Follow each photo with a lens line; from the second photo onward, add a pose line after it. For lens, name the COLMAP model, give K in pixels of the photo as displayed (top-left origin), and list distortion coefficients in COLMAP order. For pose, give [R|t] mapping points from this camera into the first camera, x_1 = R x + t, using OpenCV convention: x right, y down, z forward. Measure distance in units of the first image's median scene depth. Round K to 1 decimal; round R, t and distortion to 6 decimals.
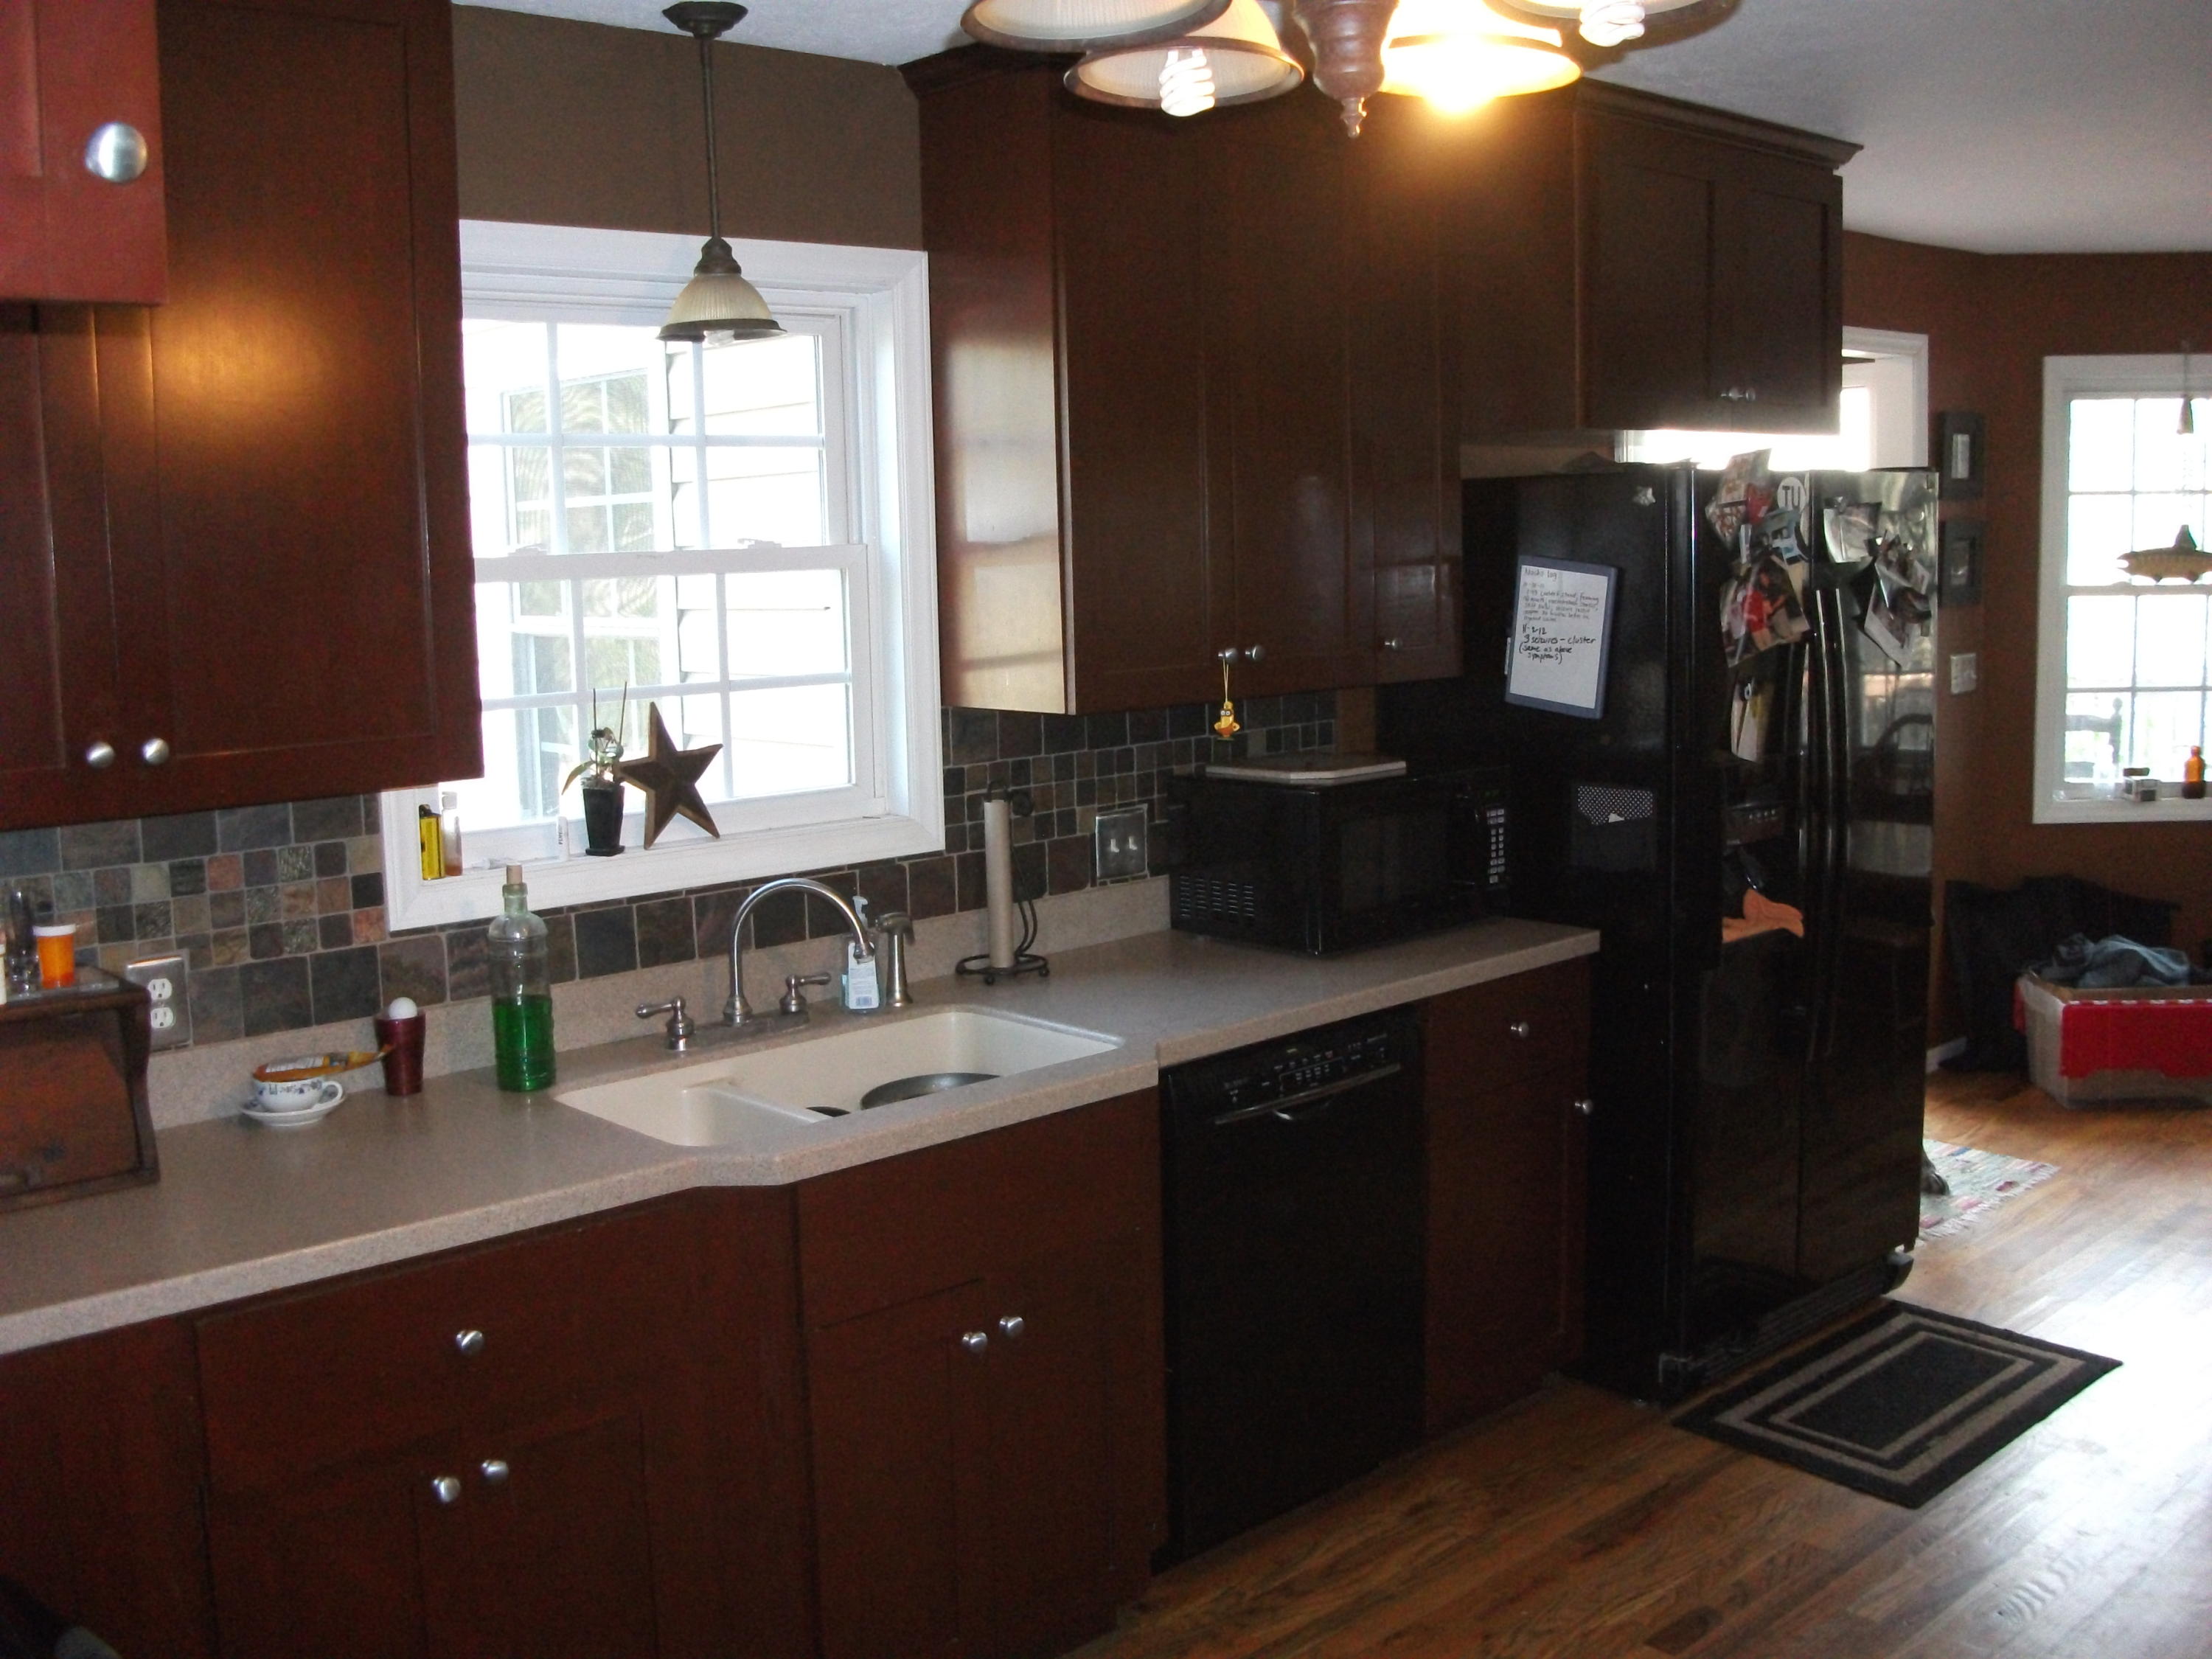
lens RADIAL K [[2102.3, 0, 1066.9], [0, 2102.3, 817.8], [0, 0, 1]] dist [-0.158064, 0.121251]
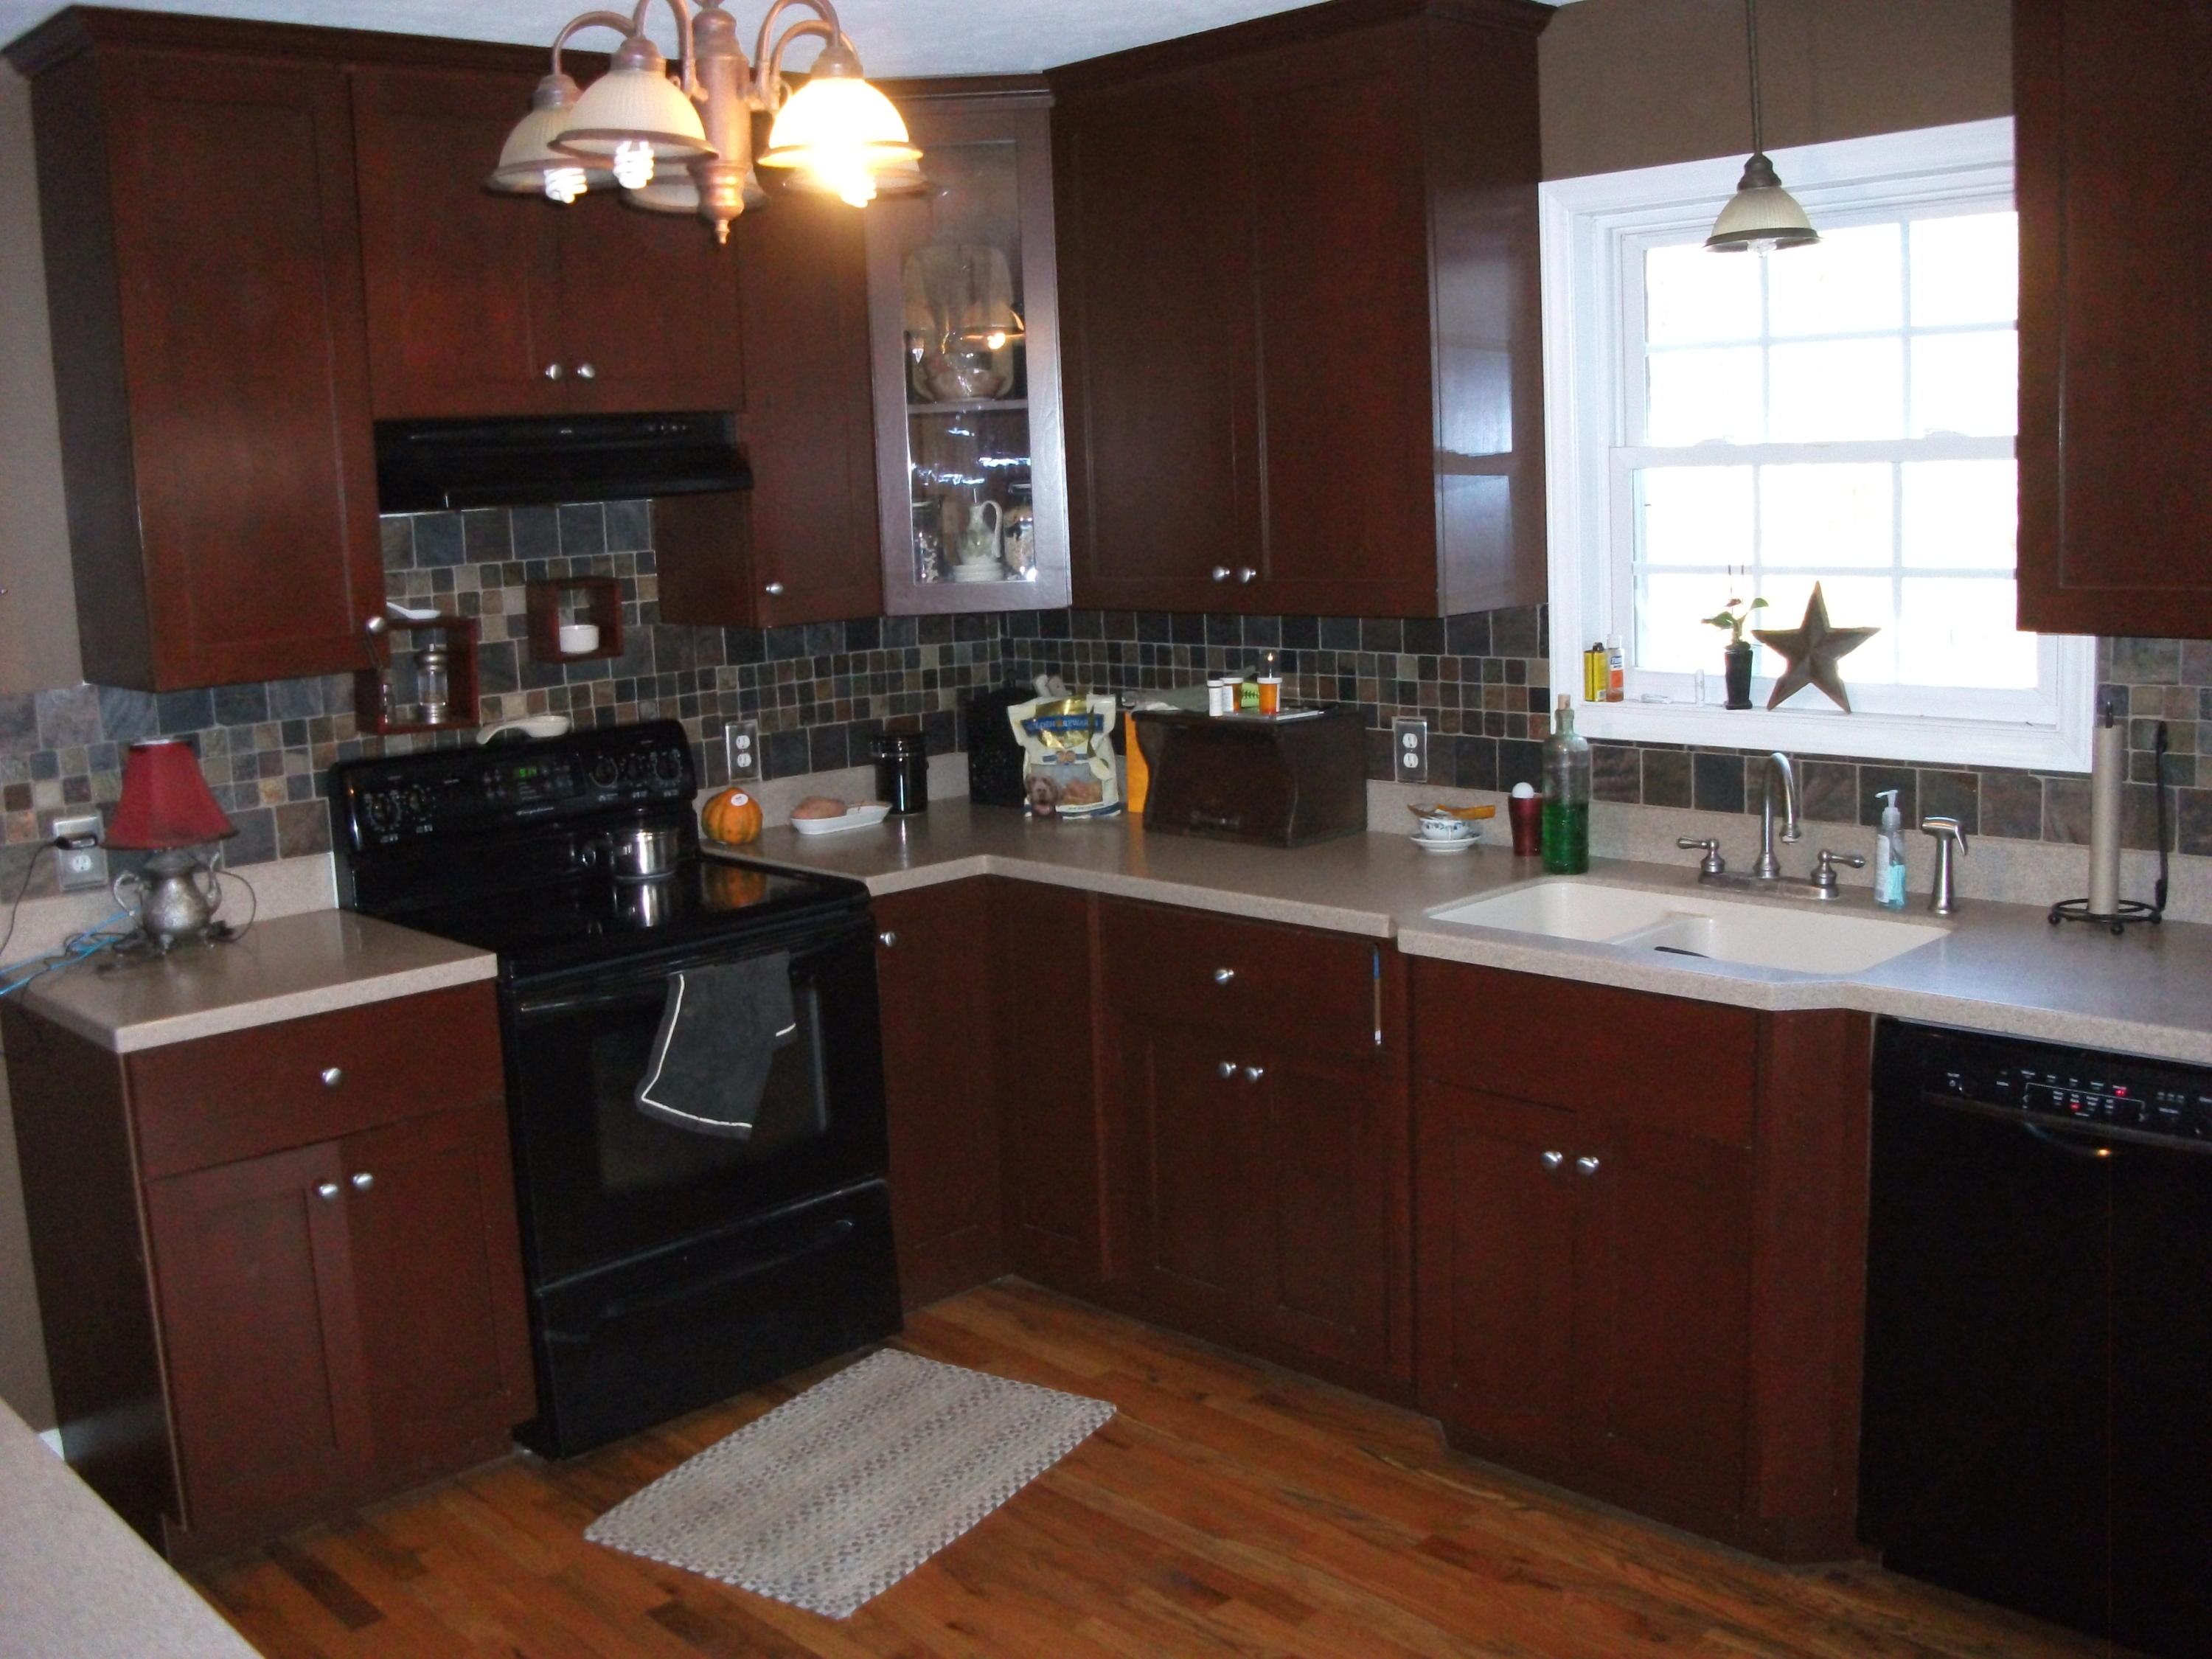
lens RADIAL K [[2102.3, 0, 1066.9], [0, 2102.3, 817.8], [0, 0, 1]] dist [-0.158064, 0.121251]
pose [[0.028354, 0.181938, -0.982901, 0.906127], [-0.088464, 0.979895, 0.178830, -0.095301], [0.995676, 0.081881, 0.043878, 0.601402]]
